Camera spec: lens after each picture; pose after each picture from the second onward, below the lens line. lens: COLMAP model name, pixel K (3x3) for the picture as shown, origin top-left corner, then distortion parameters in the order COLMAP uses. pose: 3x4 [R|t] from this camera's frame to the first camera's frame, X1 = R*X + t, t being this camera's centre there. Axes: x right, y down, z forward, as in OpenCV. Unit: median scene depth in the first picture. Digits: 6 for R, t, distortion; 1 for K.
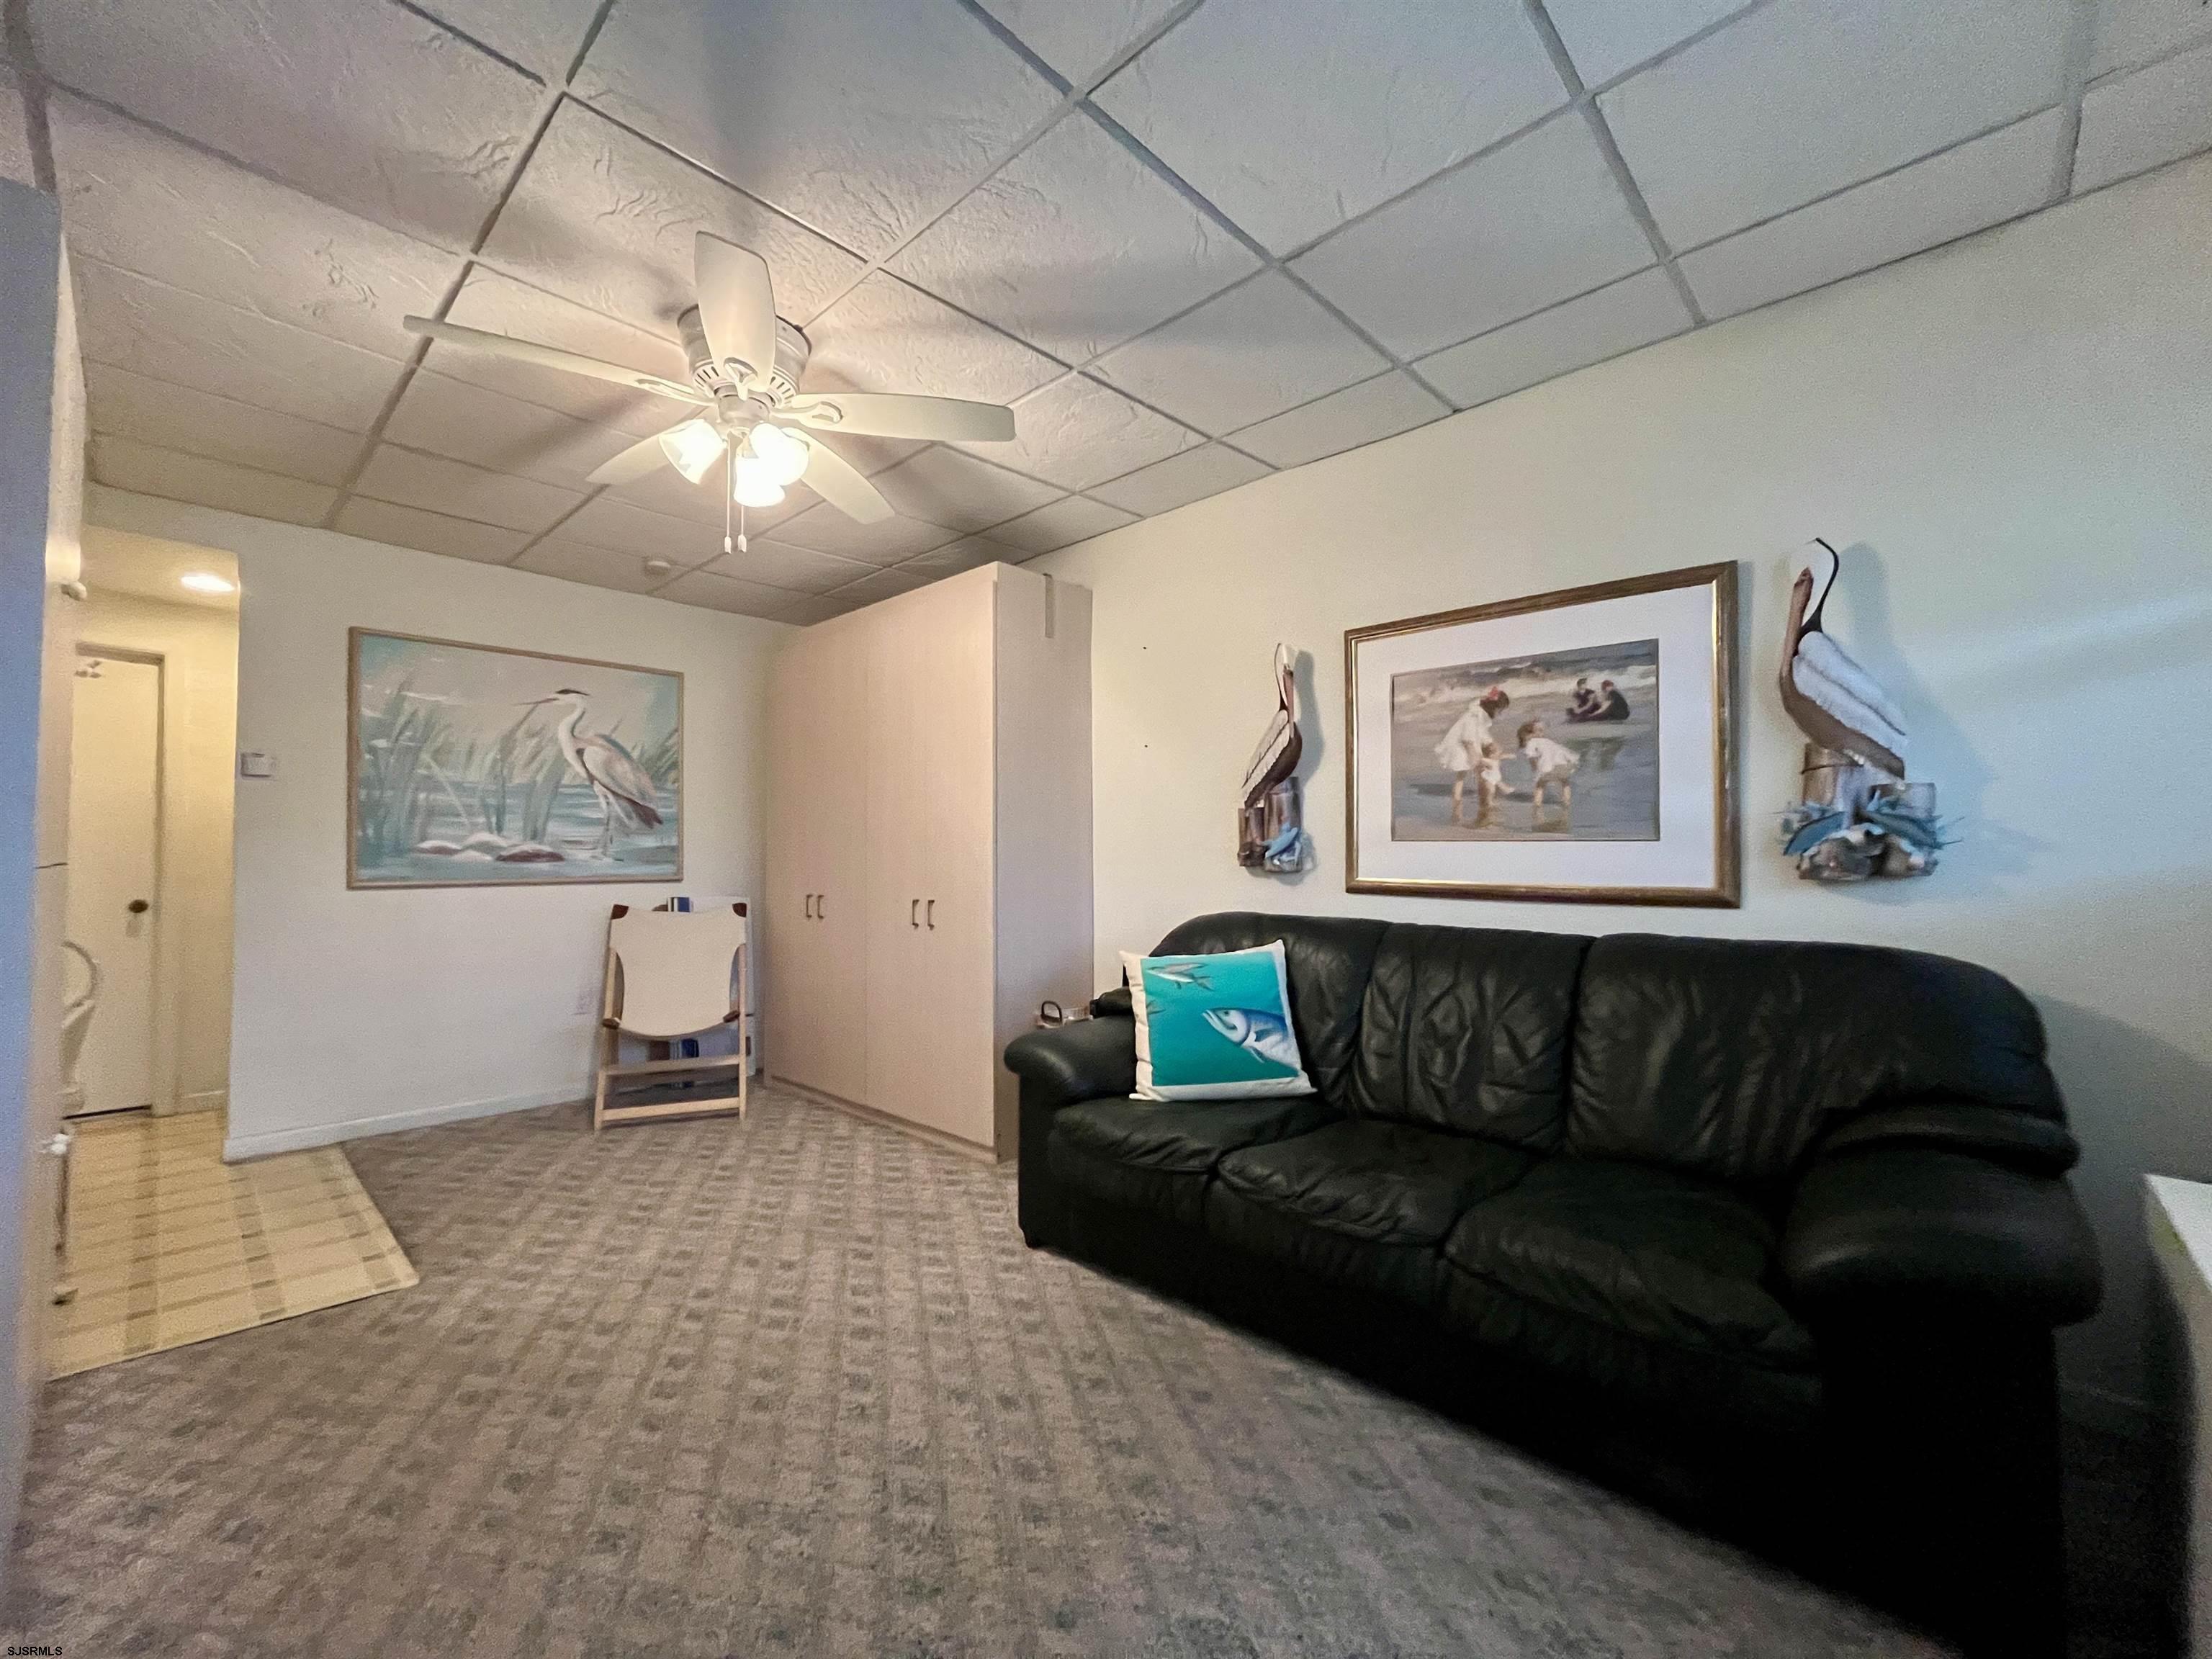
lens RADIAL K [[897.1, 0, 1100.2], [0, 897.1, 836.2], [0, 0, 1]] dist [-0.001946, 0.000195]
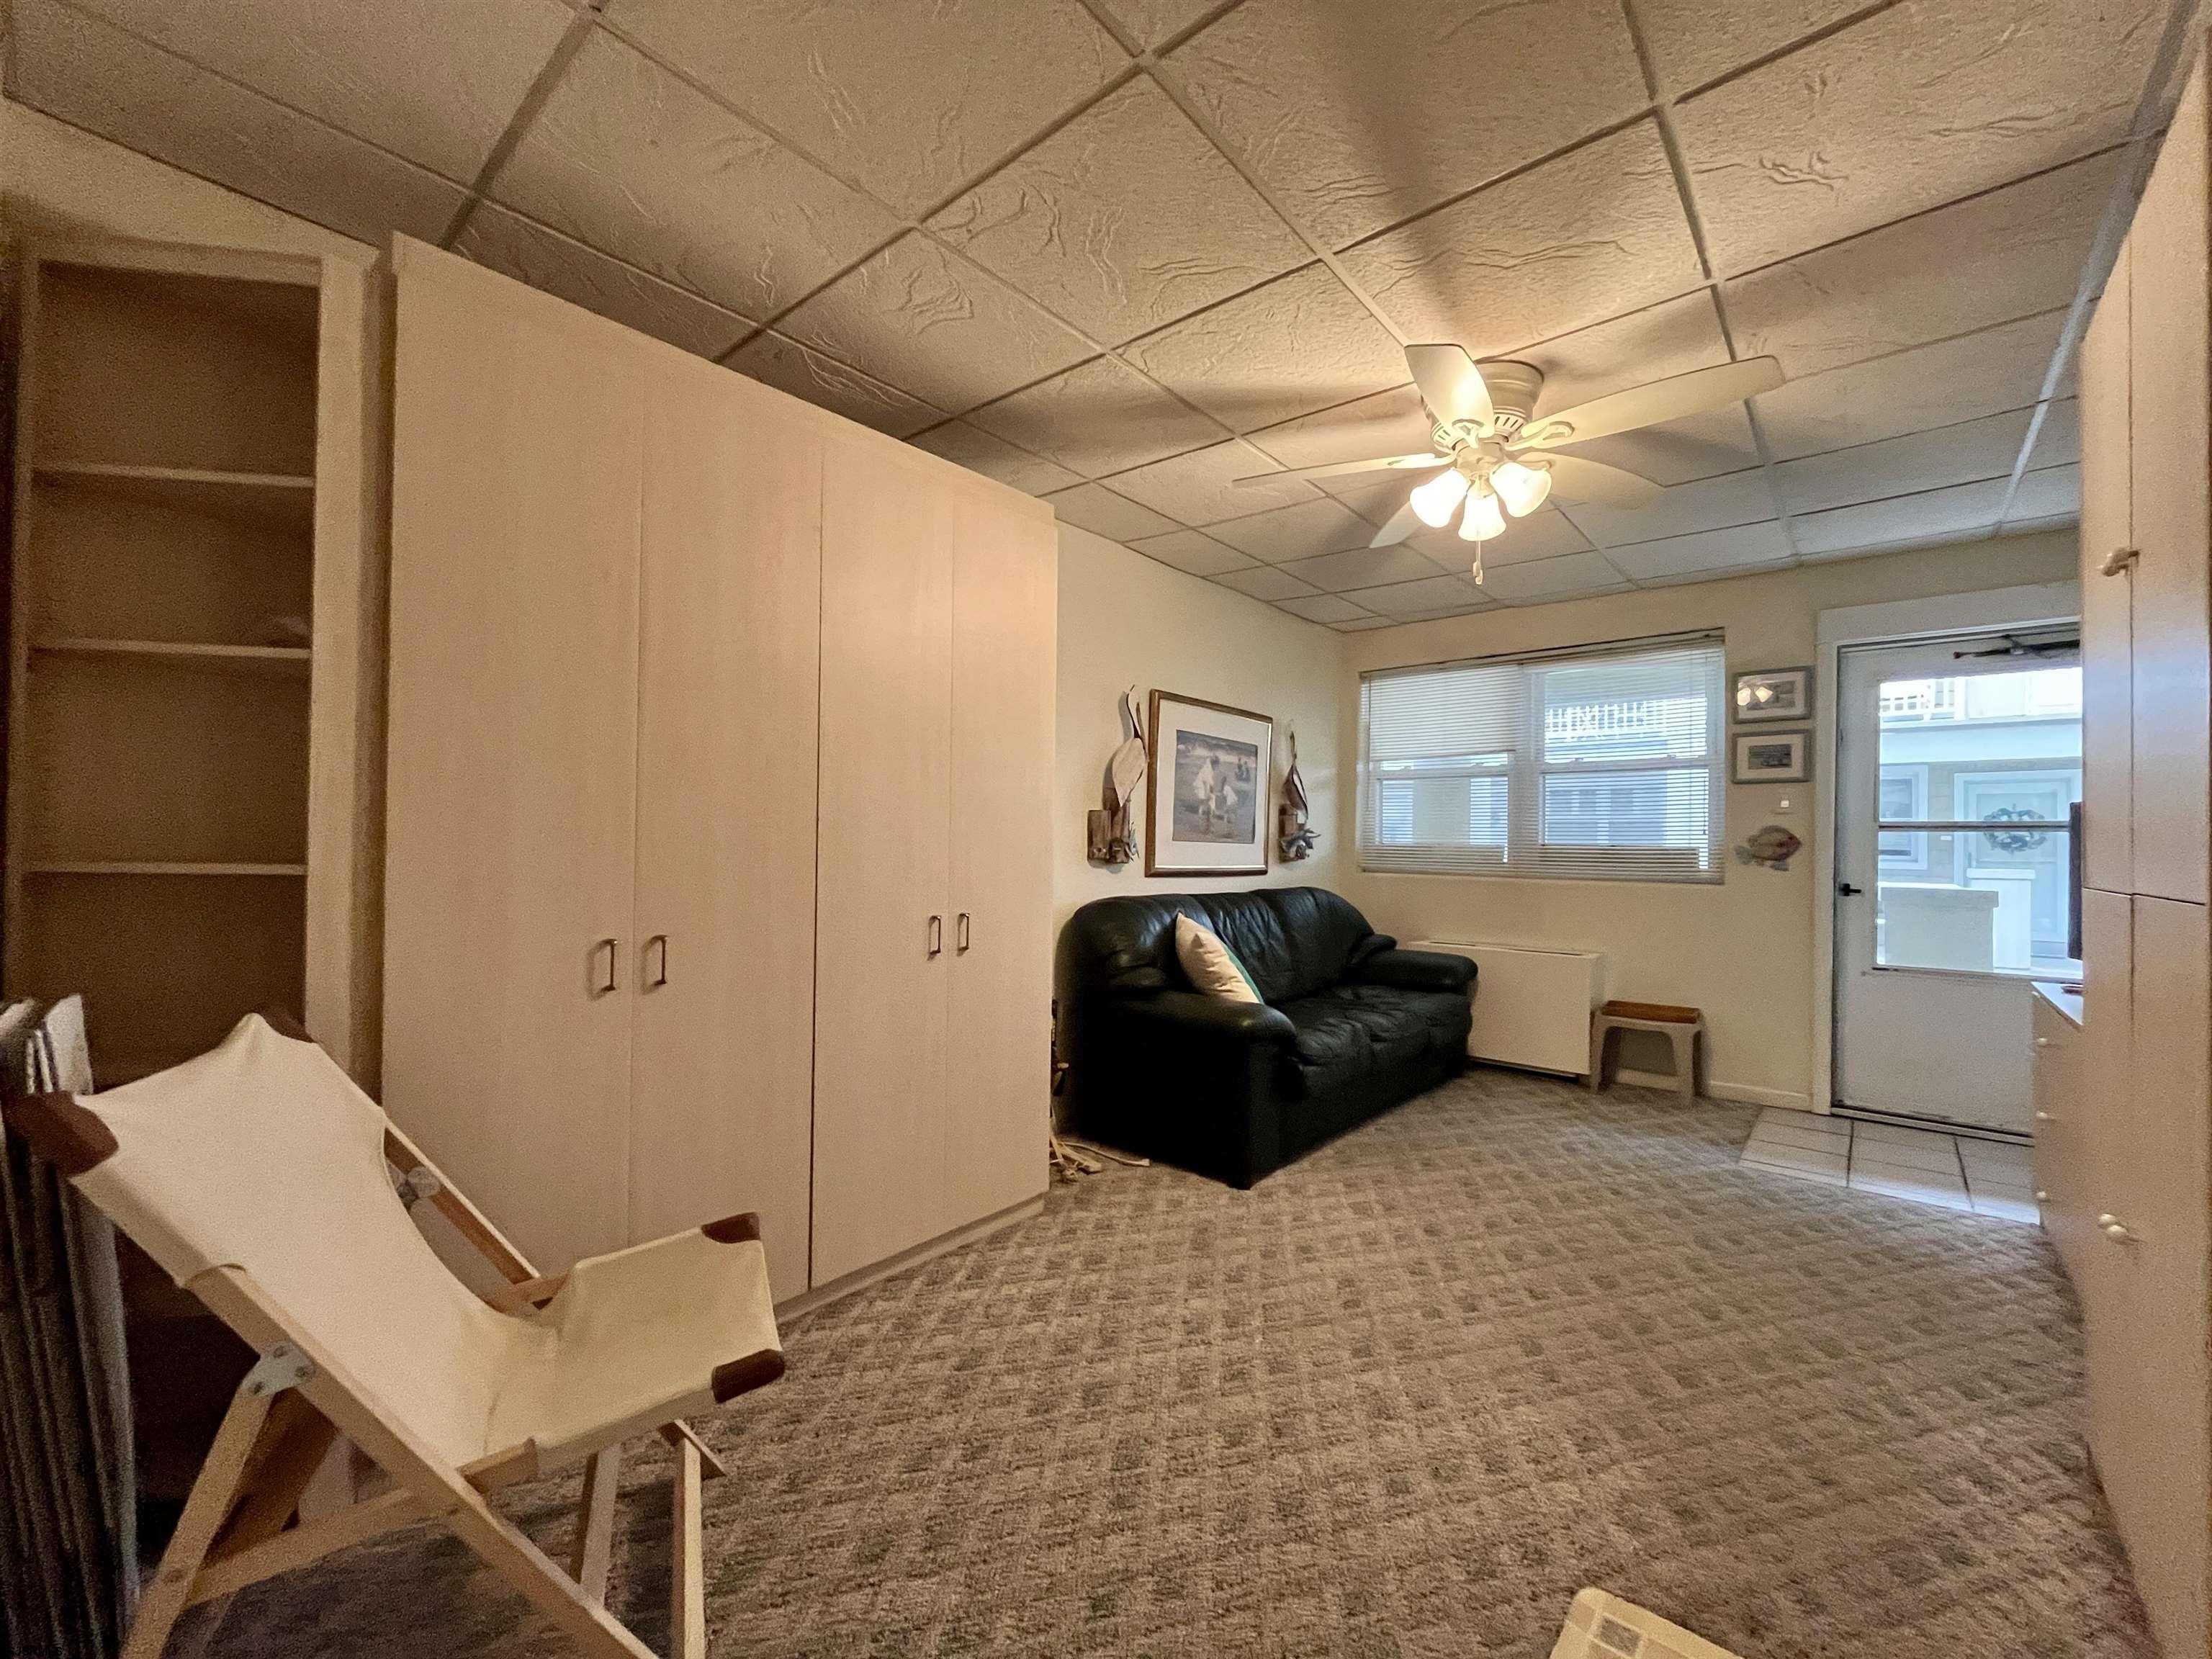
lens RADIAL K [[897.1, 0, 1100.2], [0, 897.1, 836.2], [0, 0, 1]] dist [-0.001946, 0.000195]
pose [[-0.040635, 0.005519, 0.999159, -1.039714], [-0.038470, 0.999235, -0.007084, 0.011686], [-0.998433, -0.038725, -0.040391, 1.053898]]
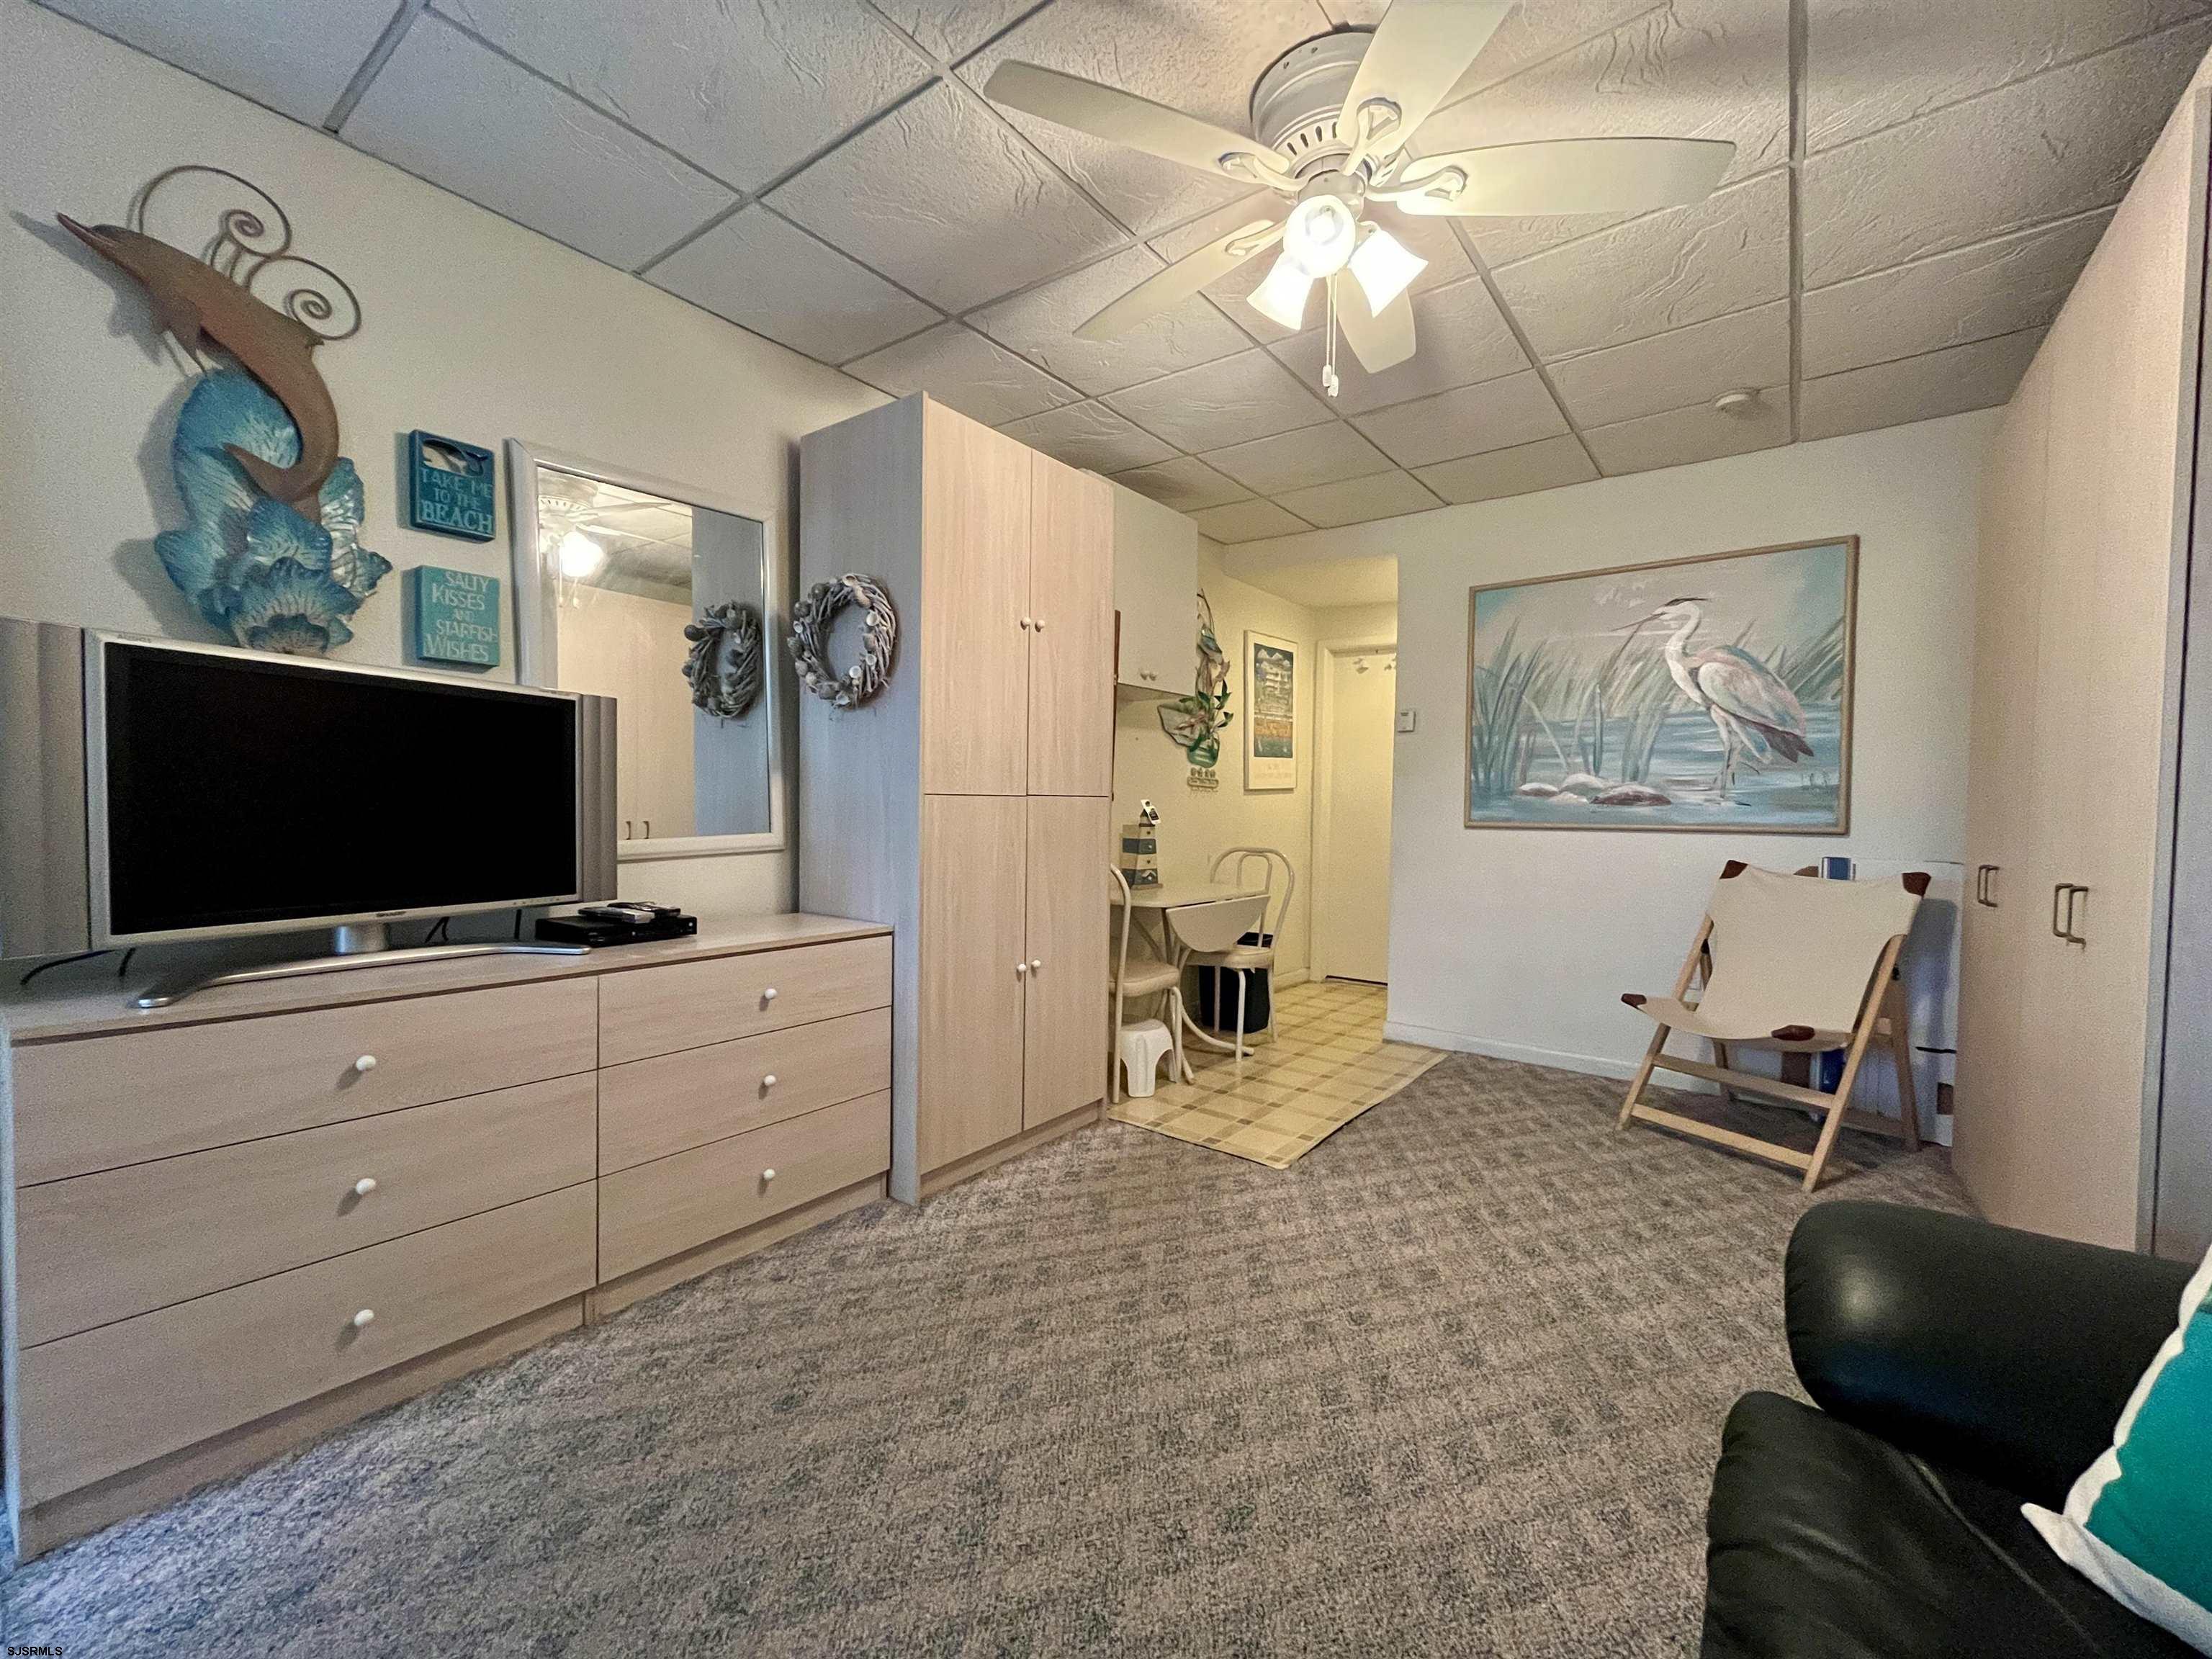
lens RADIAL K [[897.1, 0, 1100.2], [0, 897.1, 836.2], [0, 0, 1]] dist [-0.001946, 0.000195]
pose [[0.103522, 0.038679, -0.993875, 0.250973], [0.011884, 0.999124, 0.040121, 0.022805], [0.994556, -0.015965, 0.102972, 0.508515]]
